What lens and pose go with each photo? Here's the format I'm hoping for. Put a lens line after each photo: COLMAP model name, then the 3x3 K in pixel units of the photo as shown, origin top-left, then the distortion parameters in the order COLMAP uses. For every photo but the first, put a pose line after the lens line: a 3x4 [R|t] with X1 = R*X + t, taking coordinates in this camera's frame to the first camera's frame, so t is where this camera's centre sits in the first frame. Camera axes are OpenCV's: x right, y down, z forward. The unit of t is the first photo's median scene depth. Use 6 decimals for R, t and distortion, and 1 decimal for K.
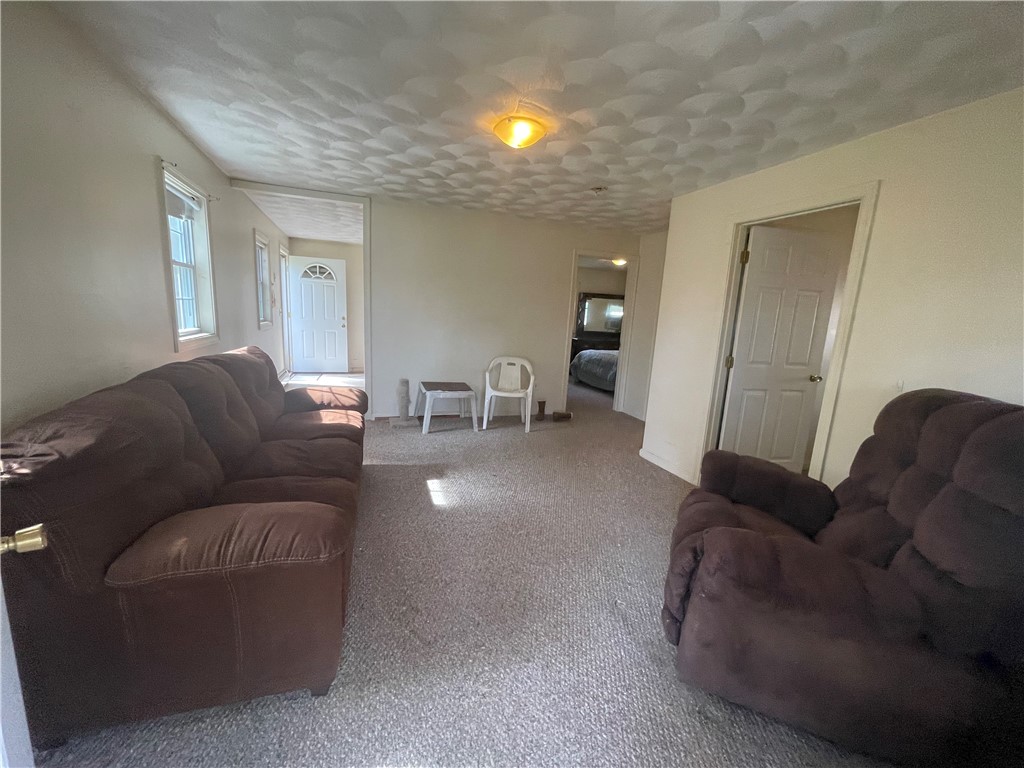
lens RADIAL K [[414.2, 0, 513.7], [0, 414.2, 386.4], [0, 0, 1]] dist [-0.001660, 0.000361]
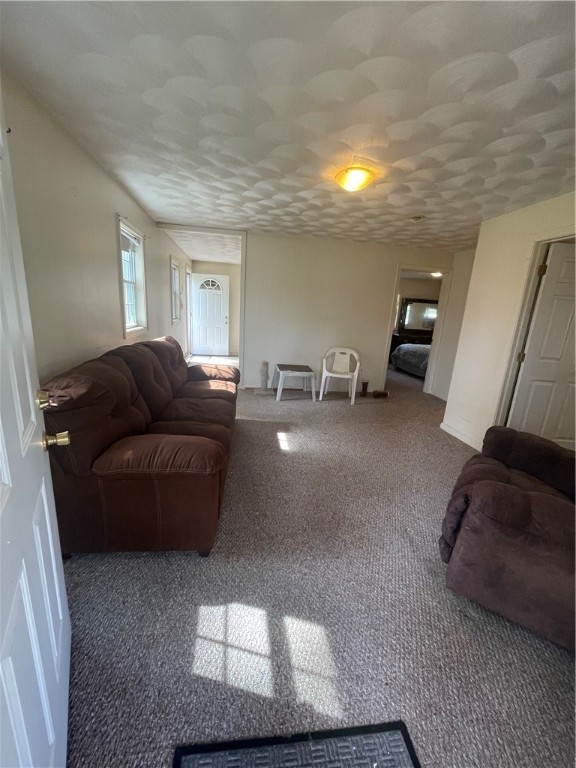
lens RADIAL K [[310.7, 0, 286.4], [0, 310.7, 384.3], [0, 0, 1]] dist [-0.001660, 0.000361]
pose [[0.980167, 0.050015, -0.191758, 0.019184], [-0.040646, 0.997794, 0.052487, 0.001880], [0.193960, -0.043651, 0.980038, -0.040263]]
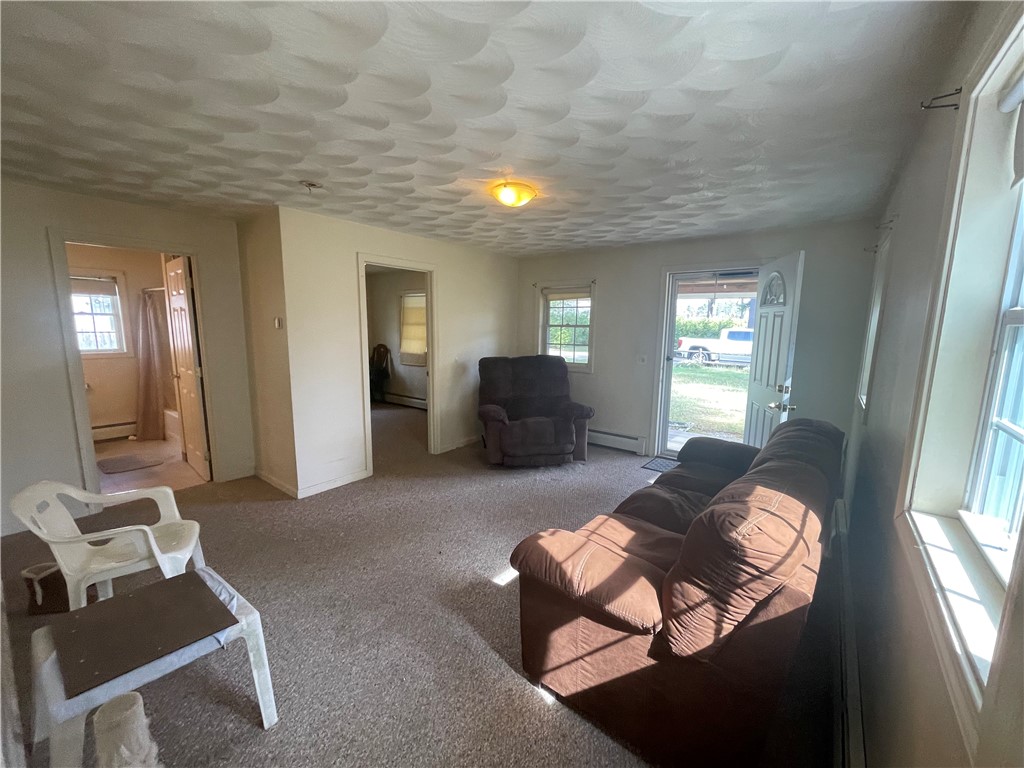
lens RADIAL K [[414.2, 0, 513.7], [0, 414.2, 386.4], [0, 0, 1]] dist [-0.001660, 0.000361]
pose [[-0.532304, -0.190354, 0.824874, -0.802580], [0.105942, 0.951753, 0.287999, -0.343593], [-0.839898, 0.240692, -0.486456, 1.312866]]
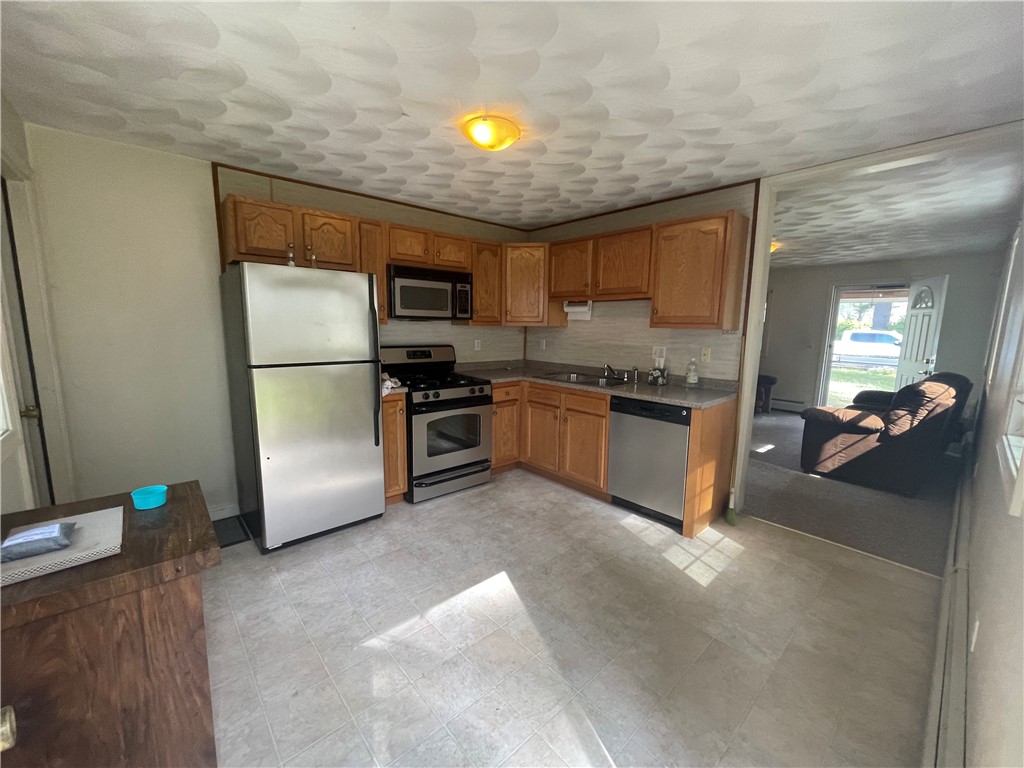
lens RADIAL K [[411.3, 0, 511.5], [0, 411.3, 387.6], [0, 0, 1]] dist [0.000316, 0.000263]
pose [[-0.360516, -0.202690, 0.910464, -1.218154], [0.128551, 0.955993, 0.263728, -0.512104], [-0.923852, 0.212119, -0.318595, 2.320864]]
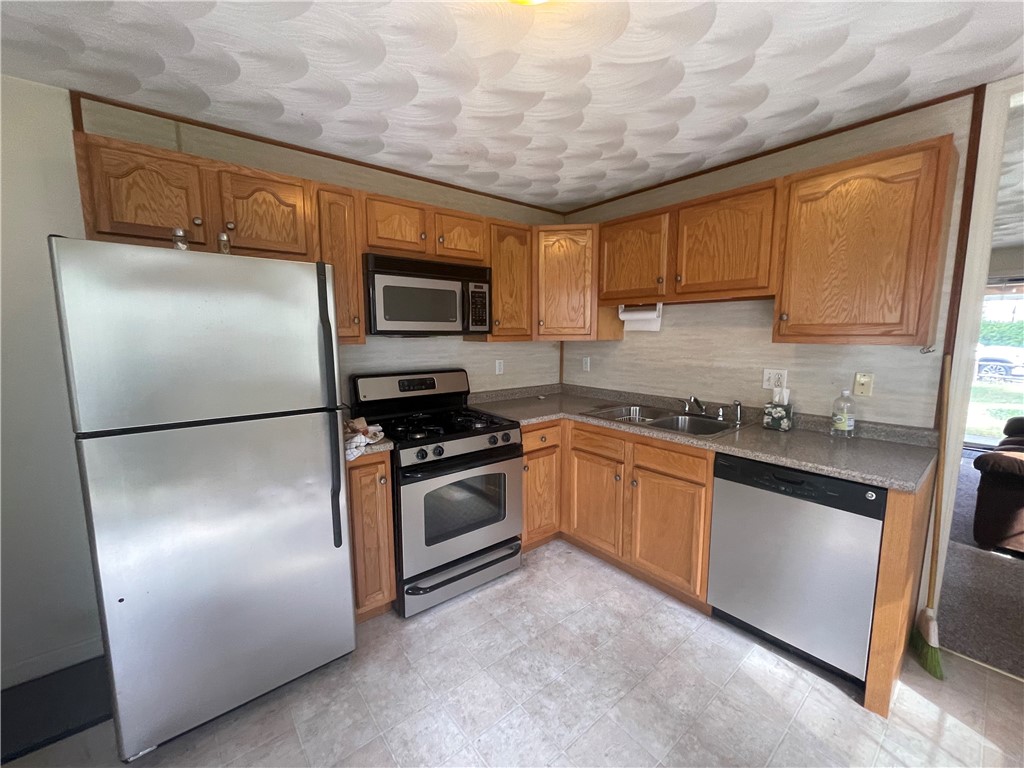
lens RADIAL K [[414.2, 0, 513.7], [0, 414.2, 386.4], [0, 0, 1]] dist [-0.001660, 0.000361]
pose [[-0.324624, -0.175045, 0.929504, -0.865522], [0.151342, 0.960451, 0.233729, -0.487851], [-0.933657, 0.216547, -0.285294, 2.225693]]
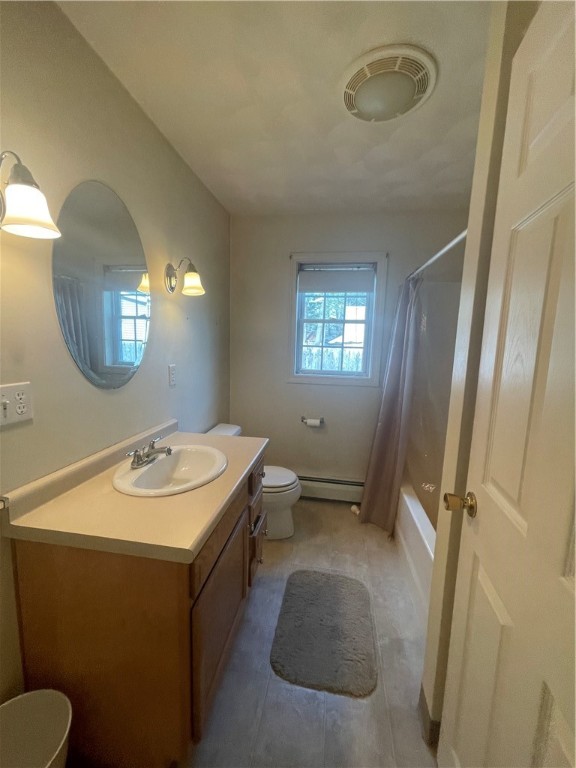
lens RADIAL K [[308.5, 0, 289.9], [0, 308.5, 384.4], [0, 0, 1]] dist [0.000316, 0.000263]
pose [[0.481133, -0.154910, 0.862852, 0.690439], [0.151731, 0.984124, 0.092076, -0.246349], [-0.863417, 0.086621, 0.496999, 1.570678]]
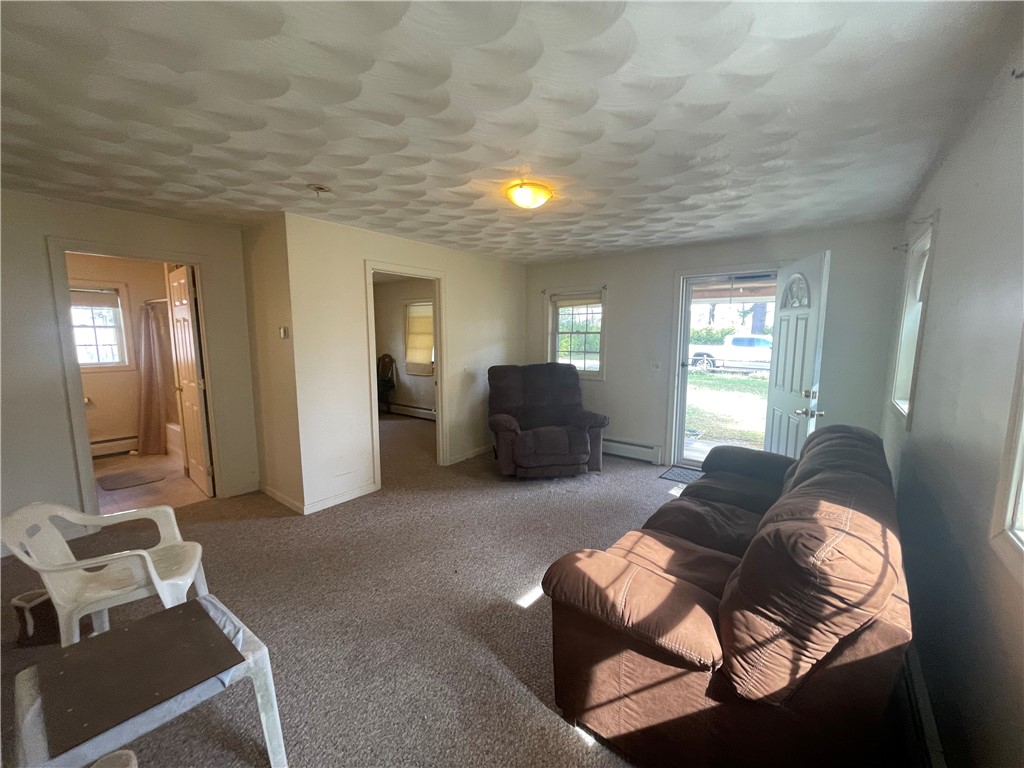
lens RADIAL K [[413.7, 0, 513.7], [0, 413.7, 386.0], [0, 0, 1]] dist [0.000258, 0.000069]
pose [[-0.531516, -0.164754, 0.830871, -0.750476], [0.118238, 0.956867, 0.265376, -0.333826], [-0.838755, 0.239292, -0.489110, 1.320947]]
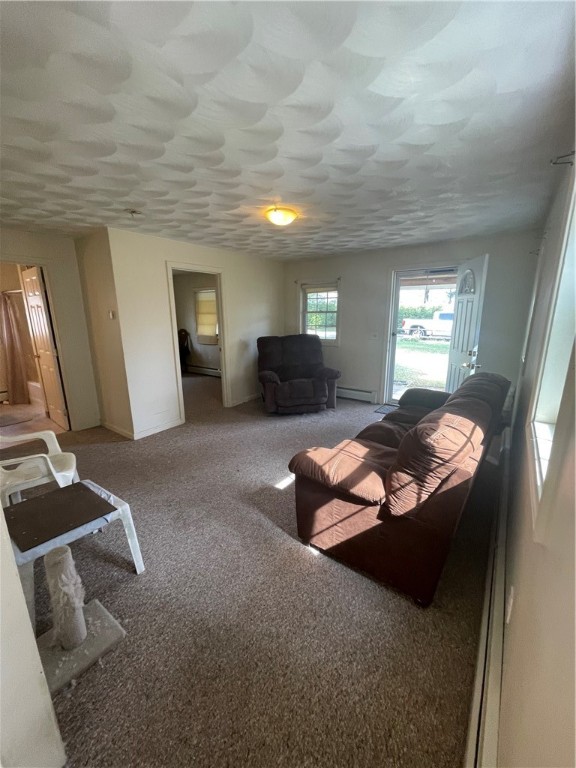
lens RADIAL K [[310.7, 0, 286.4], [0, 310.7, 384.3], [0, 0, 1]] dist [-0.001660, 0.000361]
pose [[-0.554567, -0.241690, 0.796267, -0.852603], [0.124219, 0.922126, 0.366405, -0.356442], [-0.822816, 0.302108, -0.481358, 1.362286]]
